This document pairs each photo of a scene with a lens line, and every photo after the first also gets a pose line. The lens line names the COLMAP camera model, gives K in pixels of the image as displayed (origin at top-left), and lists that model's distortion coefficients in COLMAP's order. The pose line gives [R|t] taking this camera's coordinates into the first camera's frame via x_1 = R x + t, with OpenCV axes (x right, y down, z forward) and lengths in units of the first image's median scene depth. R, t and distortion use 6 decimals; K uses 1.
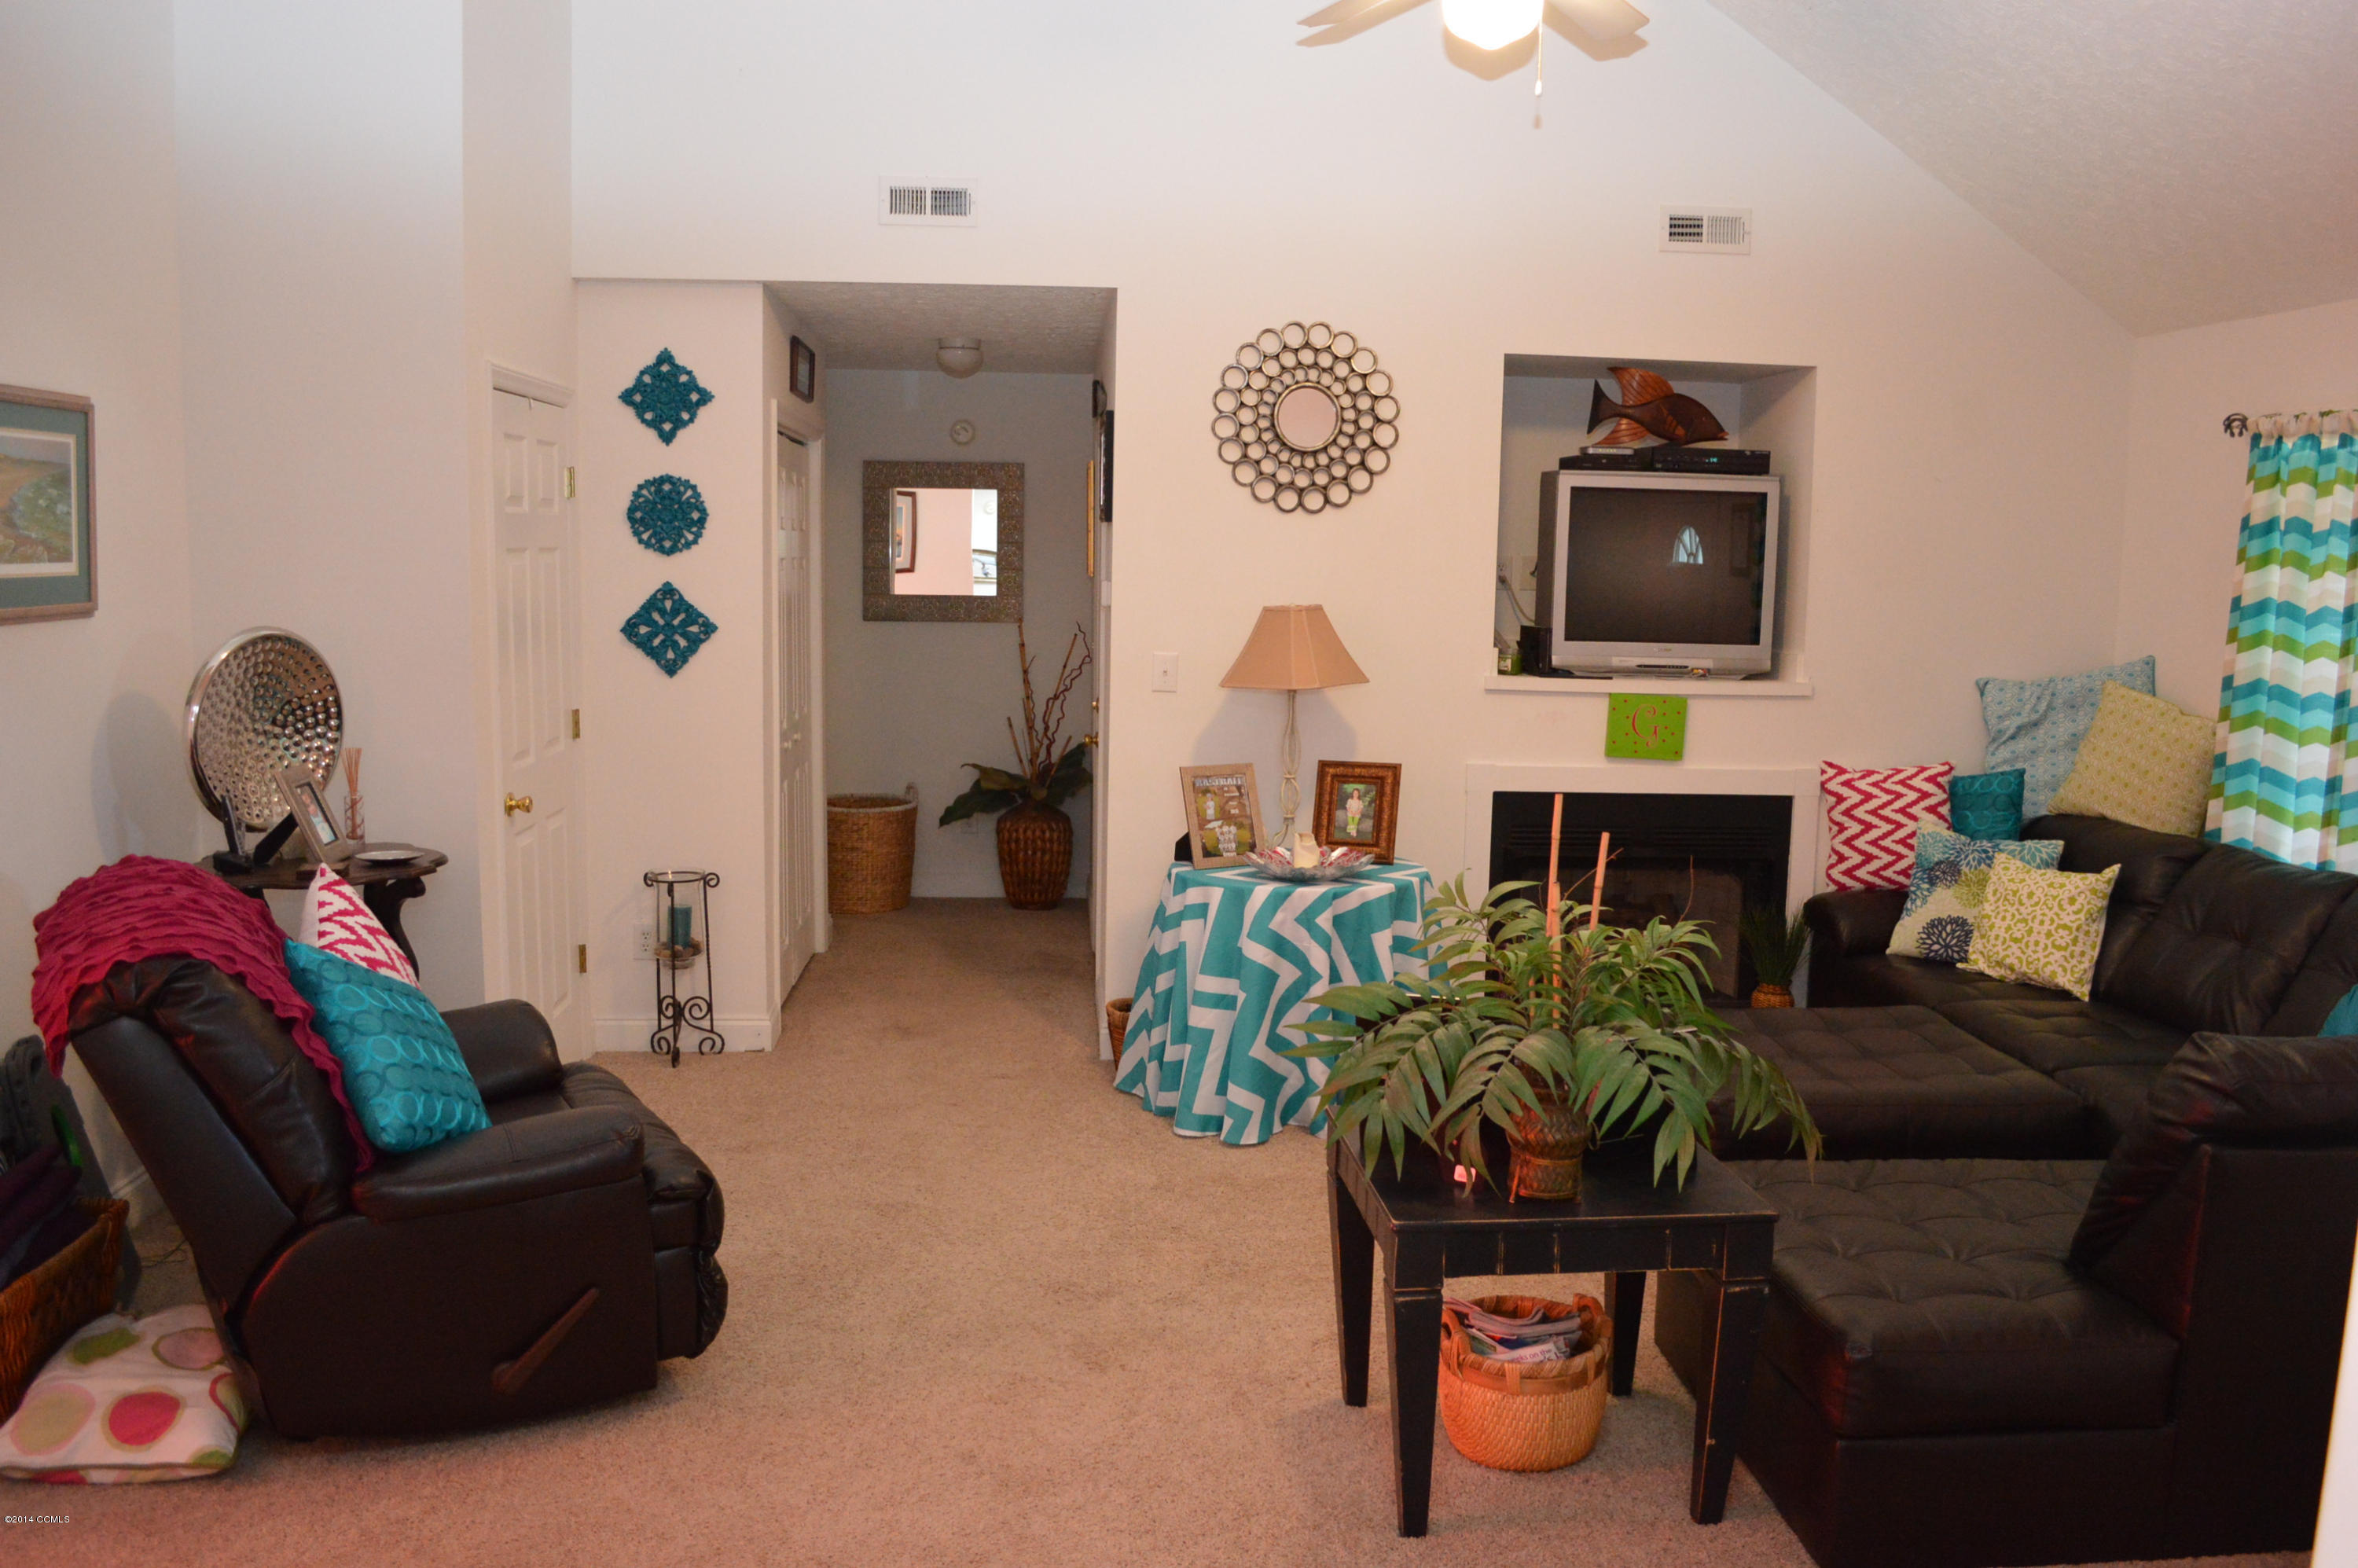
lens RADIAL K [[1872.3, 0, 1205.9], [0, 1872.3, 785.5], [0, 0, 1]] dist [-0.078145, 0.011859]
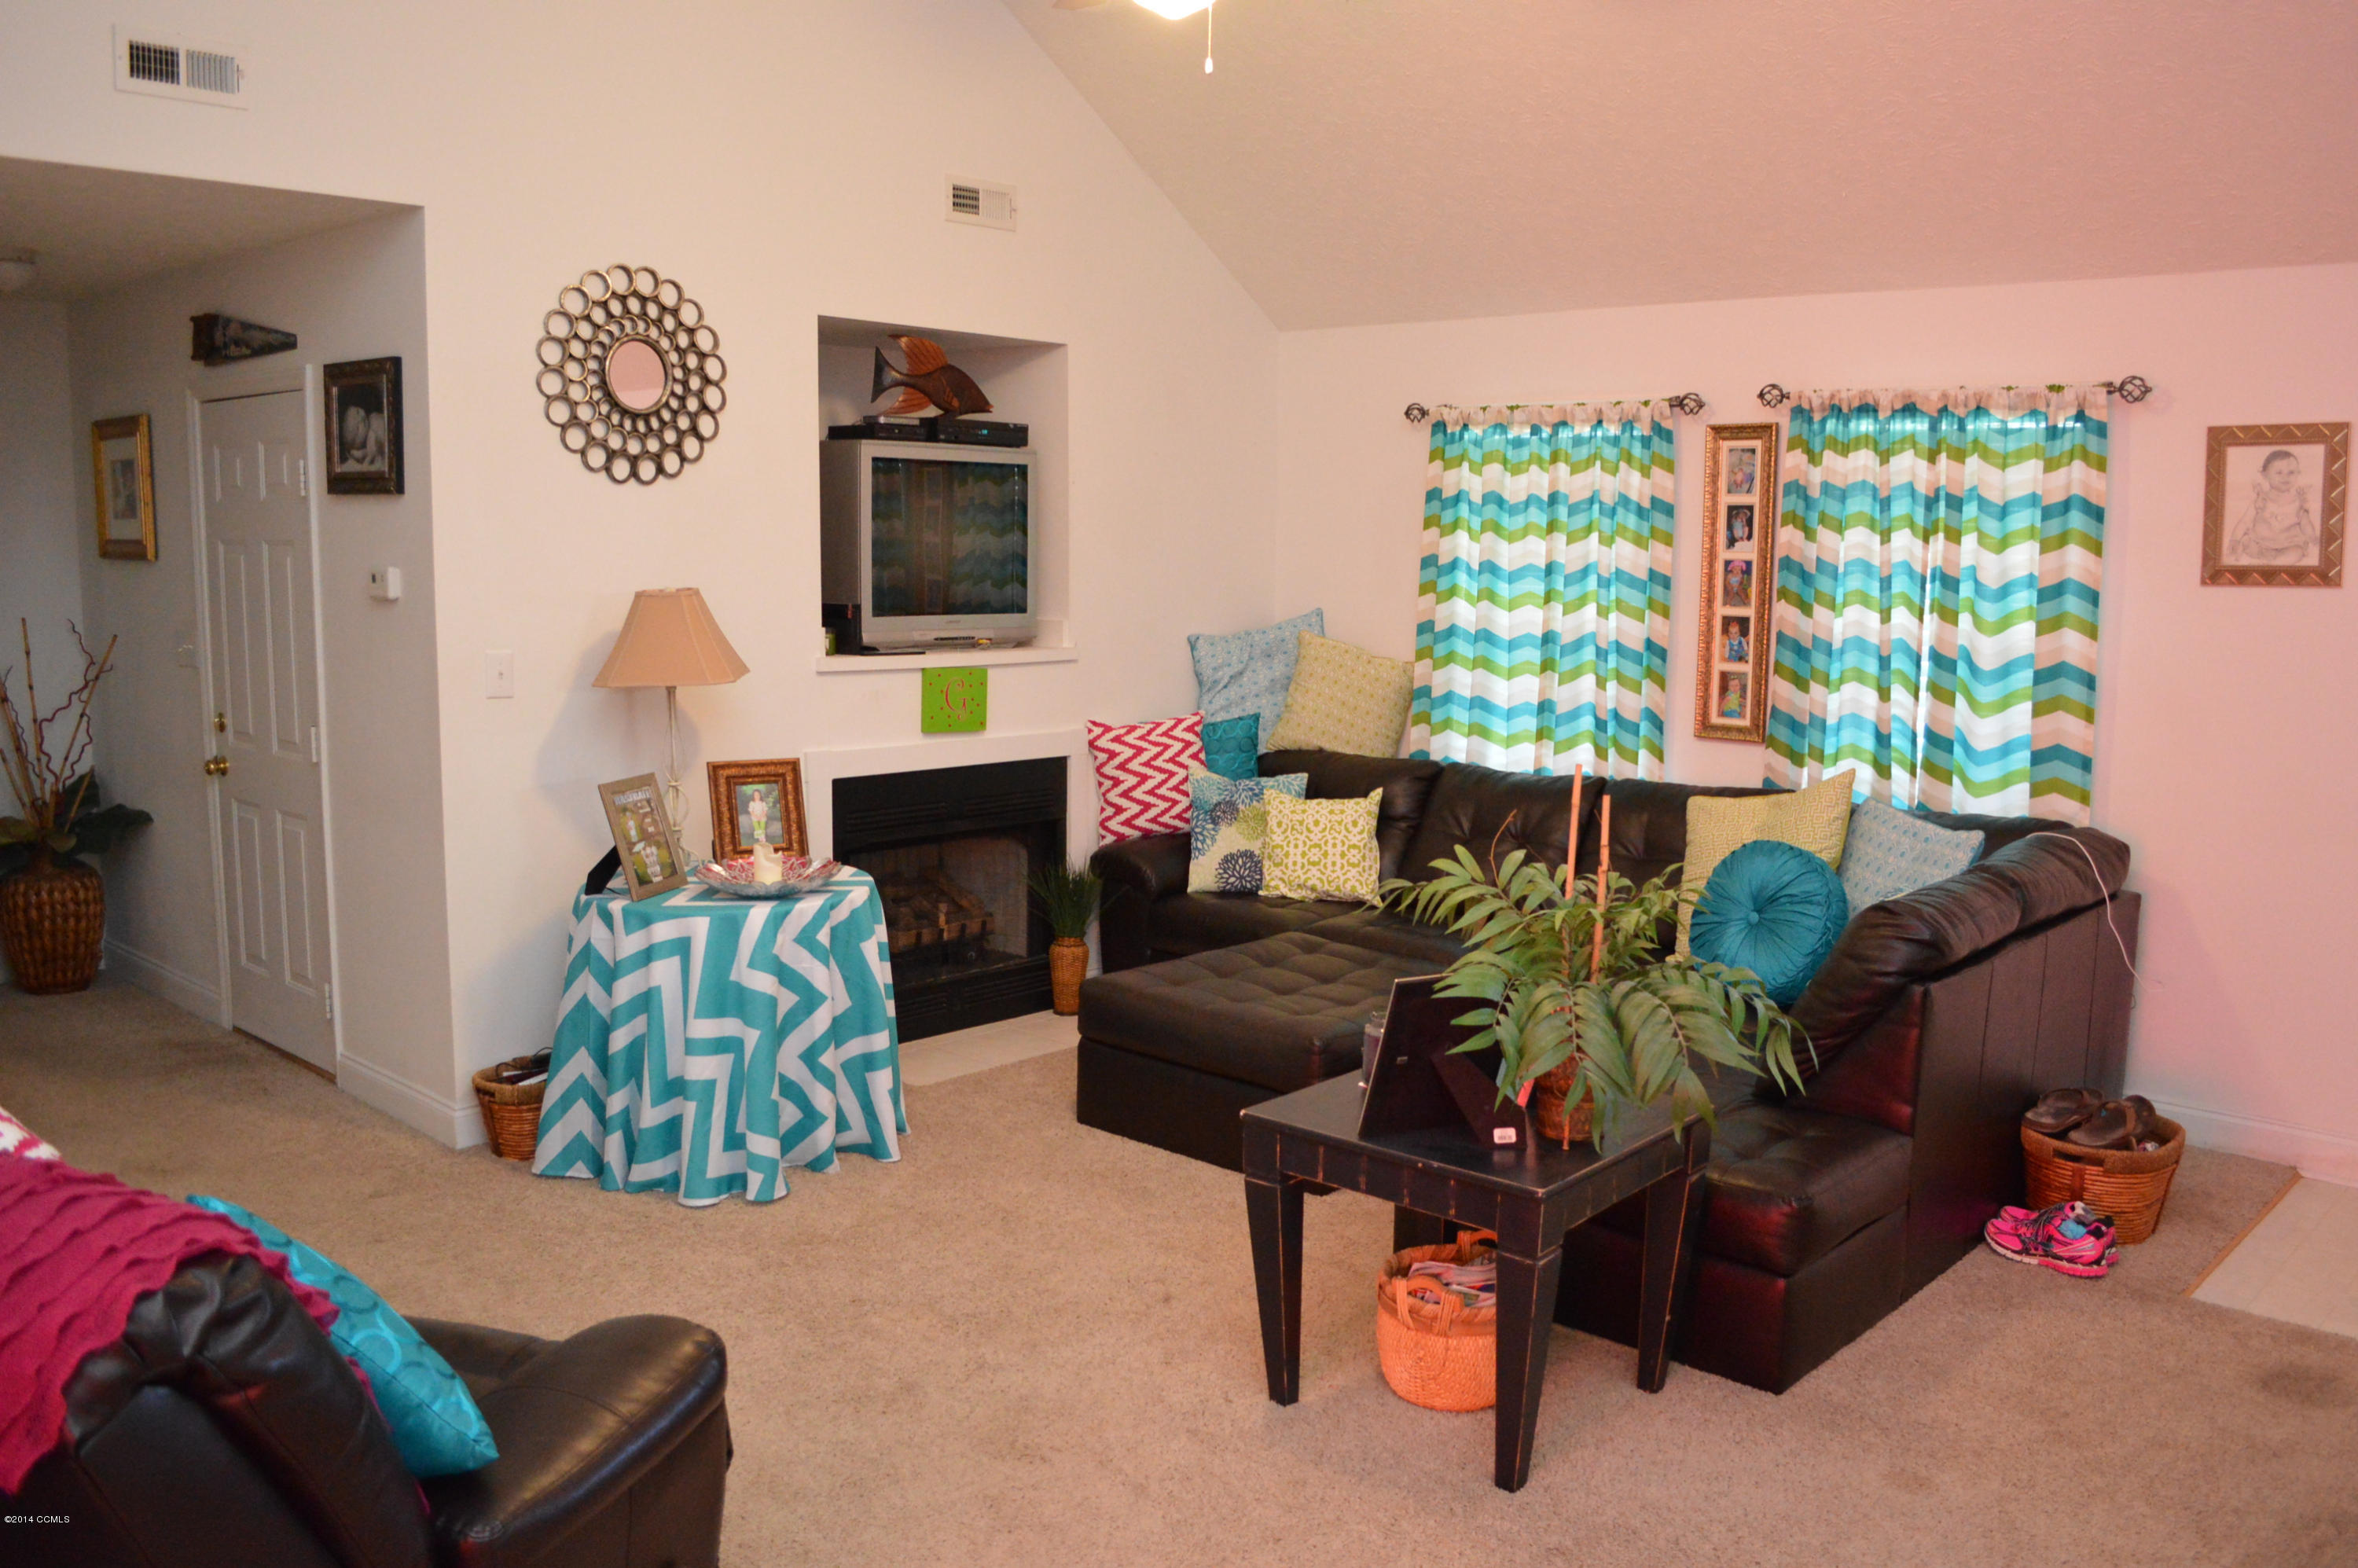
lens RADIAL K [[1872.3, 0, 1197.0], [0, 1872.3, 788.0], [0, 0, 1]] dist [-0.078145, 0.011859]
pose [[0.732088, -0.099366, 0.673924, -0.360814], [0.083300, 0.994938, 0.056208, -0.031150], [-0.676098, 0.014988, 0.736659, 0.184394]]
